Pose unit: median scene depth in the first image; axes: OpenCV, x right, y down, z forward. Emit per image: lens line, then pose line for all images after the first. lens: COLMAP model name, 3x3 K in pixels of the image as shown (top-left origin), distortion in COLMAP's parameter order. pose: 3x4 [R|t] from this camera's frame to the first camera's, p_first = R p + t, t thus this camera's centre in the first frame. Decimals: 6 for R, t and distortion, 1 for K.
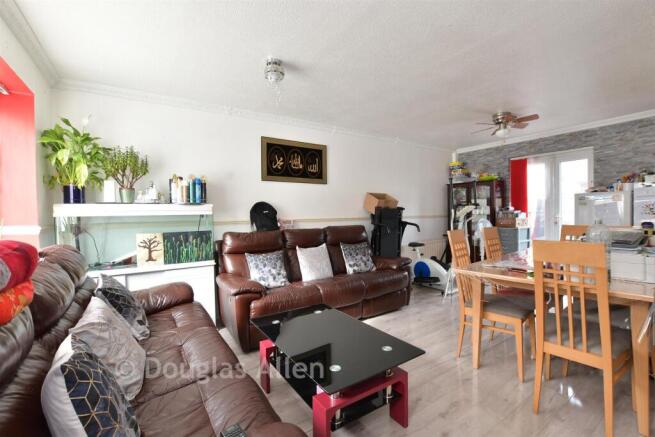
lens RADIAL K [[279.1, 0, 327.5], [0, 279.1, 212.3], [0, 0, 1]] dist [0.000172, 0.000009]
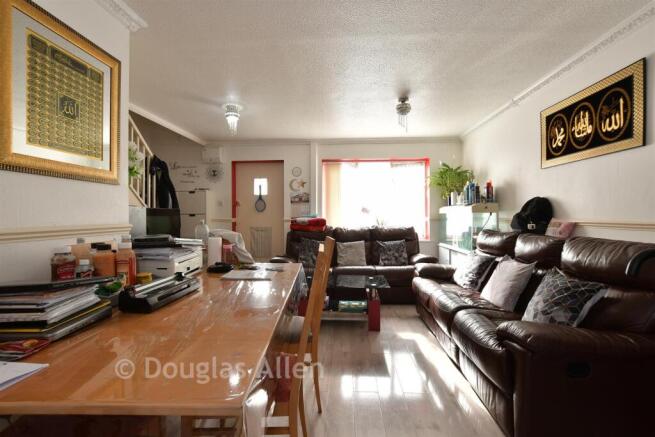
lens RADIAL K [[279.1, 0, 327.5], [0, 279.1, 212.3], [0, 0, 1]] dist [0.000172, 0.000009]
pose [[-0.571231, 0.000162, -0.820789, 0.698954], [-0.001227, 0.999999, 0.001052, 0.005174], [0.820788, 0.001608, -0.571230, 0.913727]]
